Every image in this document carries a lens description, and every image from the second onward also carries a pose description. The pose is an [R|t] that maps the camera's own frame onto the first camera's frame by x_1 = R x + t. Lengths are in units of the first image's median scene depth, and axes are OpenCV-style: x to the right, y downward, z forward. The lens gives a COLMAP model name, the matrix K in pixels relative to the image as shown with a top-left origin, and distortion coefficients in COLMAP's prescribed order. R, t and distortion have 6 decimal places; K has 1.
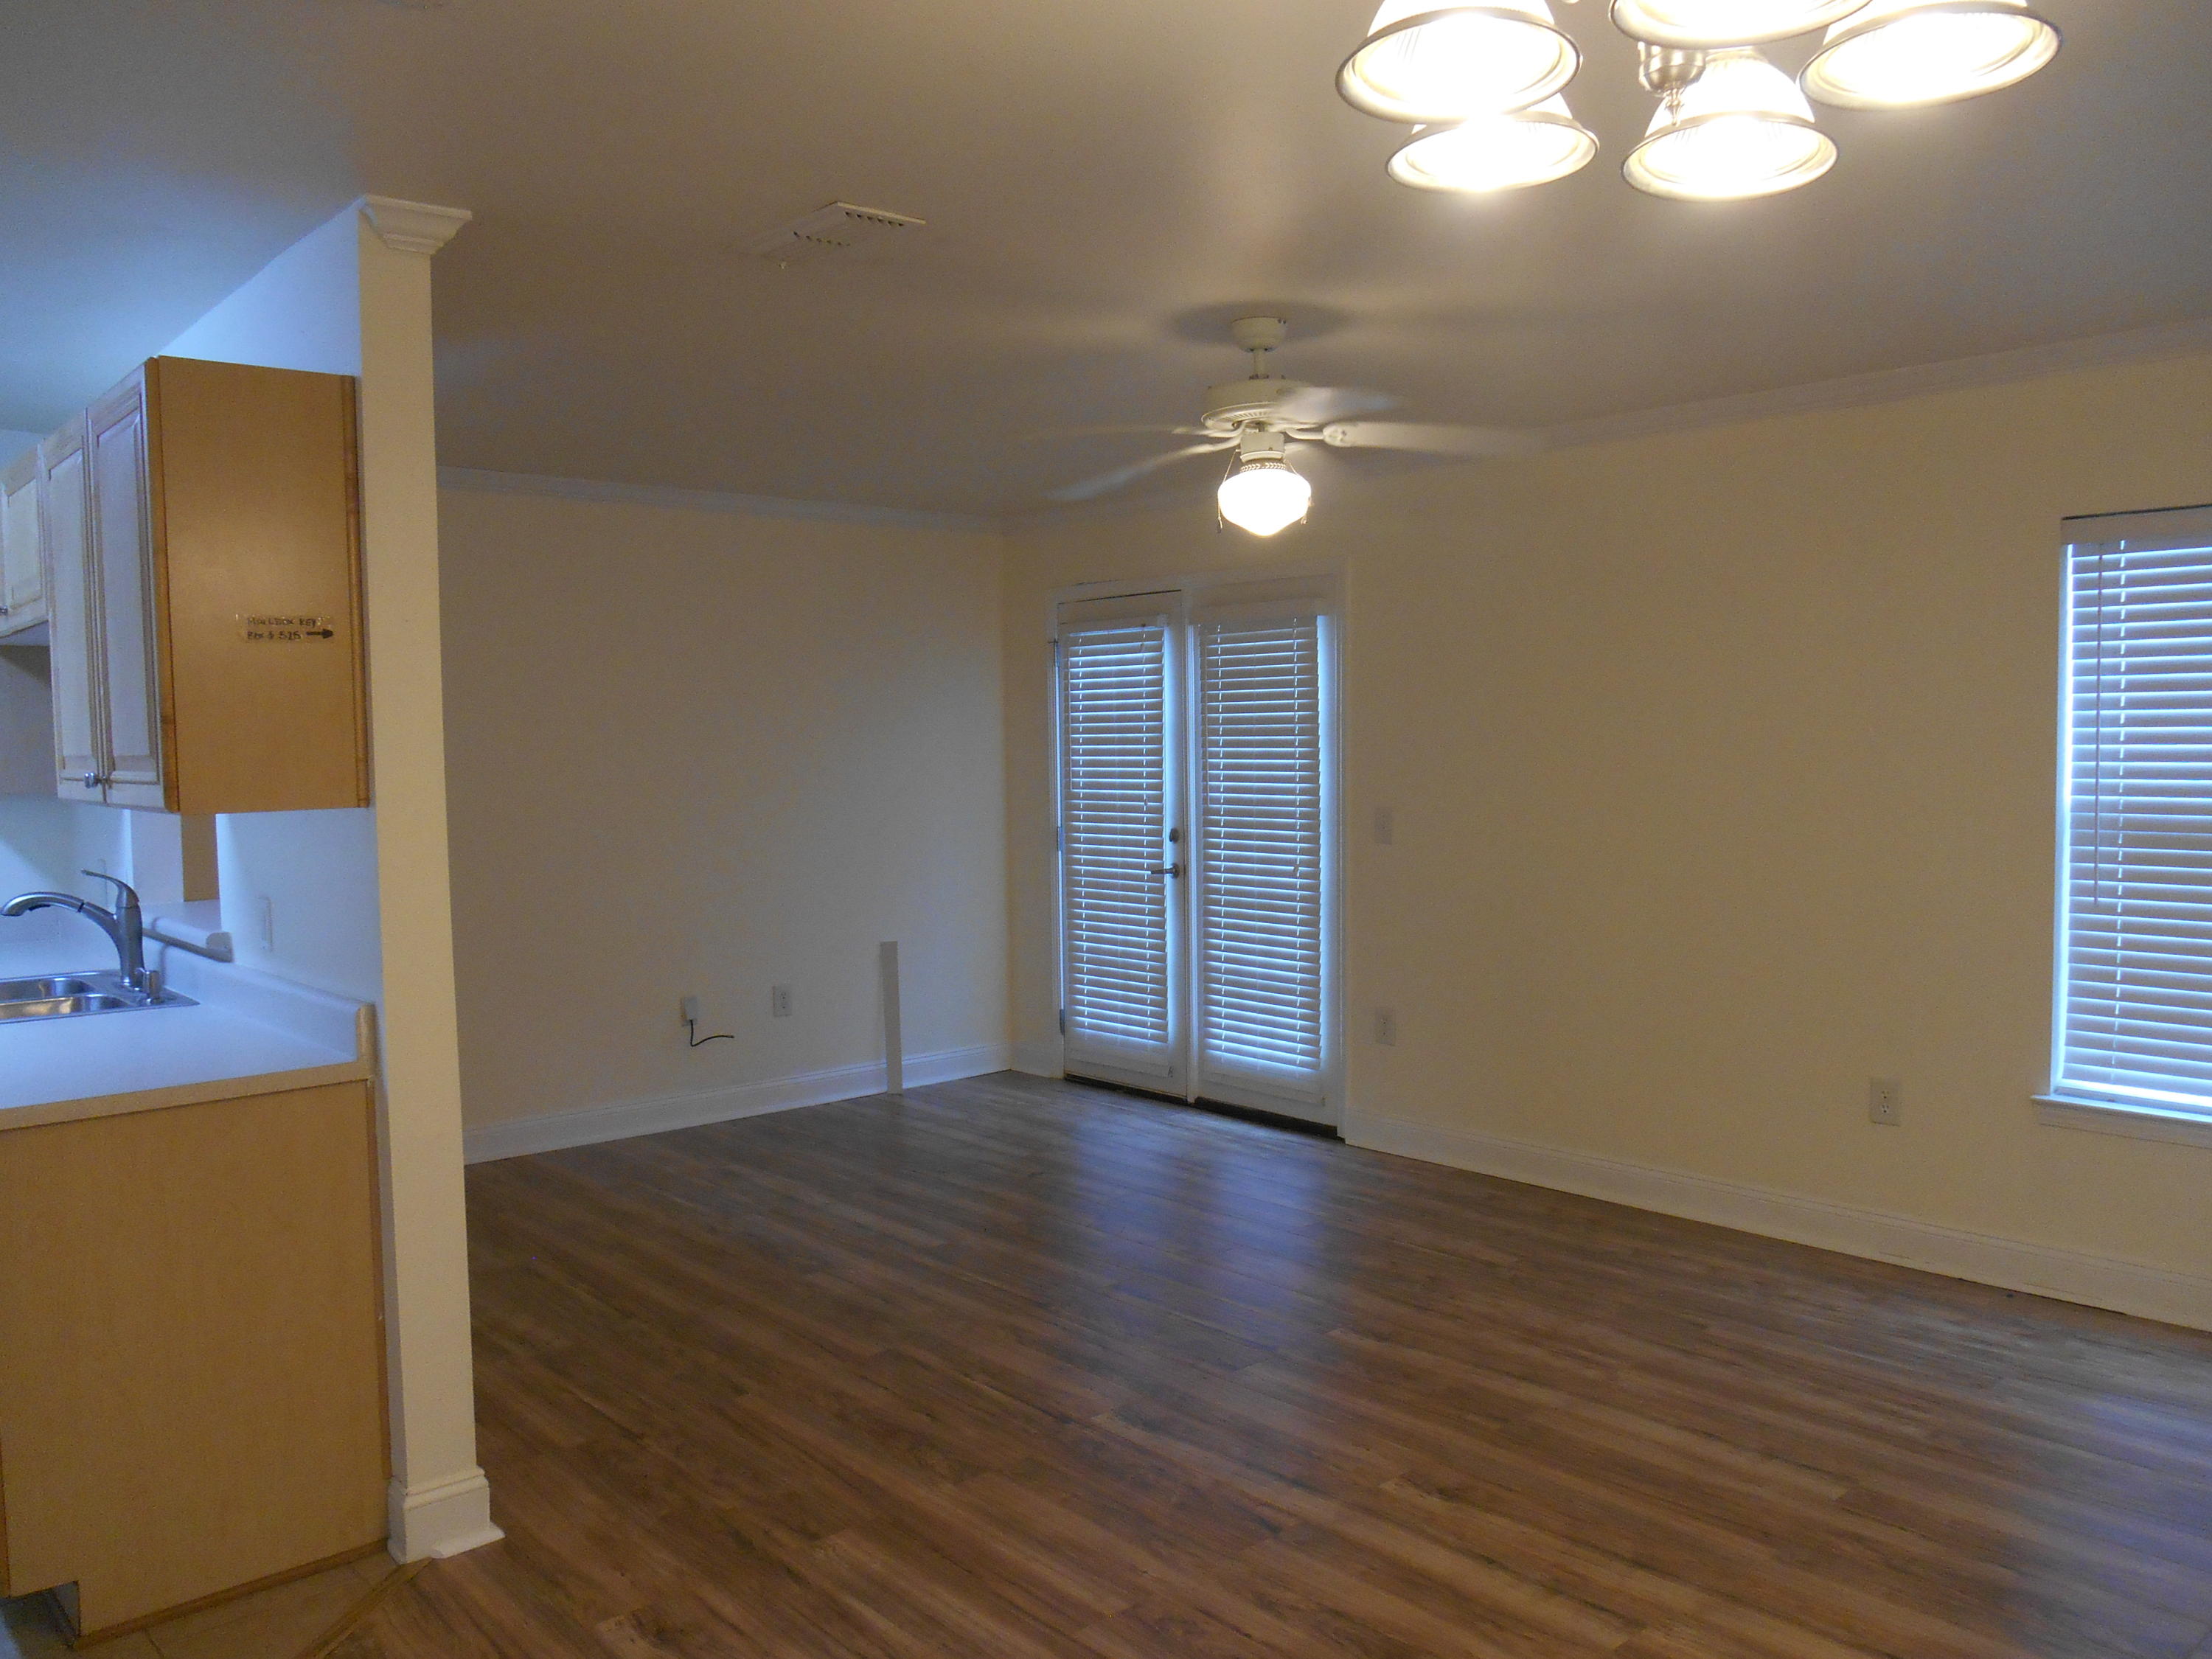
lens RADIAL K [[1675.6, 0, 1106.0], [0, 1675.6, 829.5], [0, 0, 1]] dist [-0.012104, -0.004103]
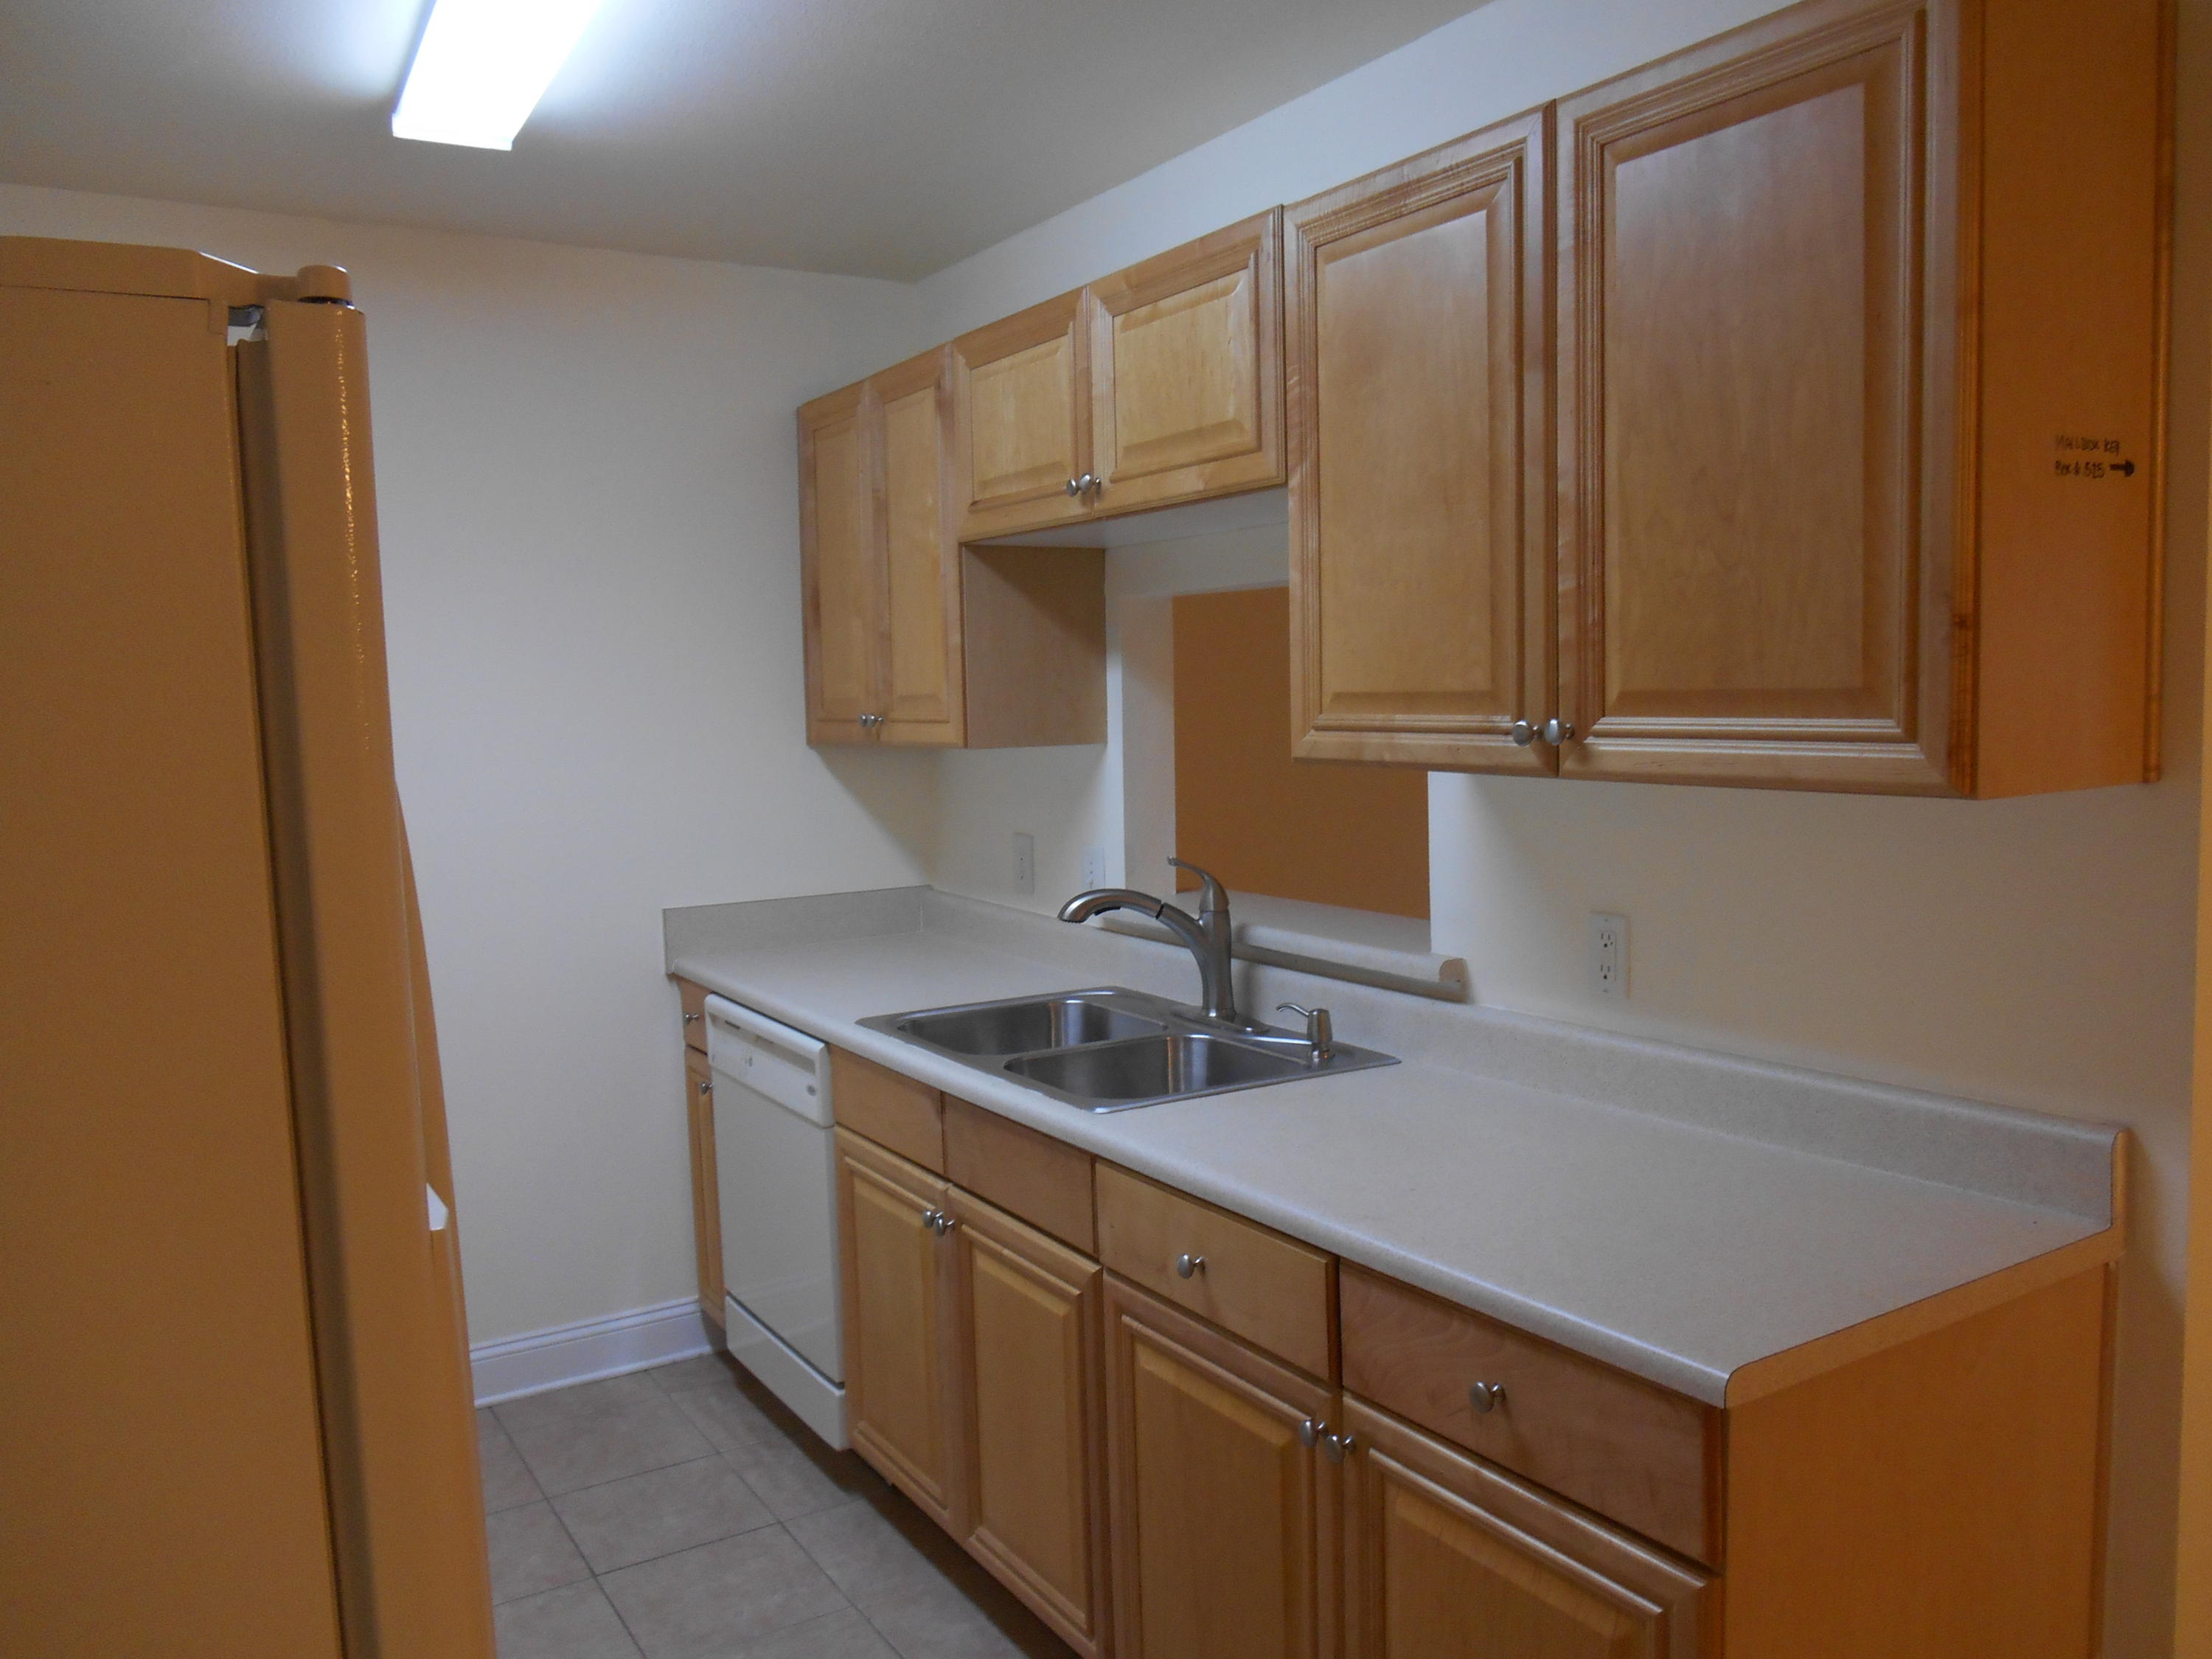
lens RADIAL K [[1675.6, 0, 1106.0], [0, 1675.6, 829.5], [0, 0, 1]] dist [-0.012104, -0.004103]
pose [[0.988218, 0.009724, -0.152746, -0.696777], [-0.004939, 0.999486, 0.031679, -0.013371], [0.152976, -0.030552, 0.987758, 0.391601]]
